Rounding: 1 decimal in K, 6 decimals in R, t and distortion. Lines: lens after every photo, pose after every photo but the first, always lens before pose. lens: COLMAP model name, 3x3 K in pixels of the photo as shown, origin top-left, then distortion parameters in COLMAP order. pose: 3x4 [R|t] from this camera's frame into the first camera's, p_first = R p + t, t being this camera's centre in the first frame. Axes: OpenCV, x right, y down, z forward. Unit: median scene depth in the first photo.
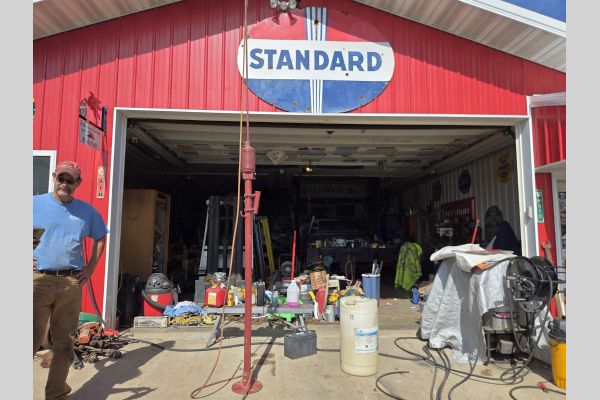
lens RADIAL K [[366.7, 0, 299.3], [0, 366.7, 208.1], [0, 0, 1]] dist [0.014721, -0.000796]
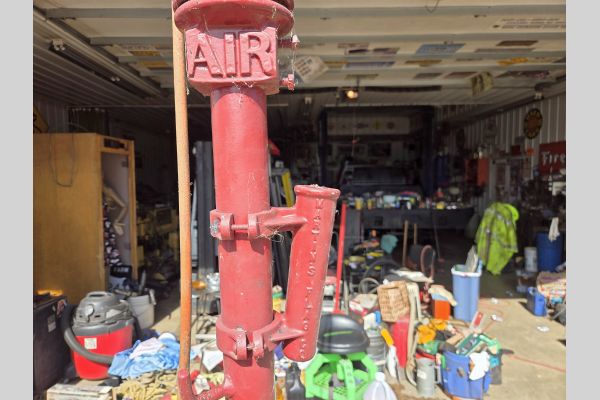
lens RADIAL K [[366.7, 0, 299.3], [0, 366.7, 208.1], [0, 0, 1]] dist [0.014721, -0.000796]
pose [[0.999188, -0.011543, -0.038595, -0.043523], [0.018109, 0.984510, 0.174389, -0.023356], [0.035985, -0.174946, 0.983920, 0.333005]]
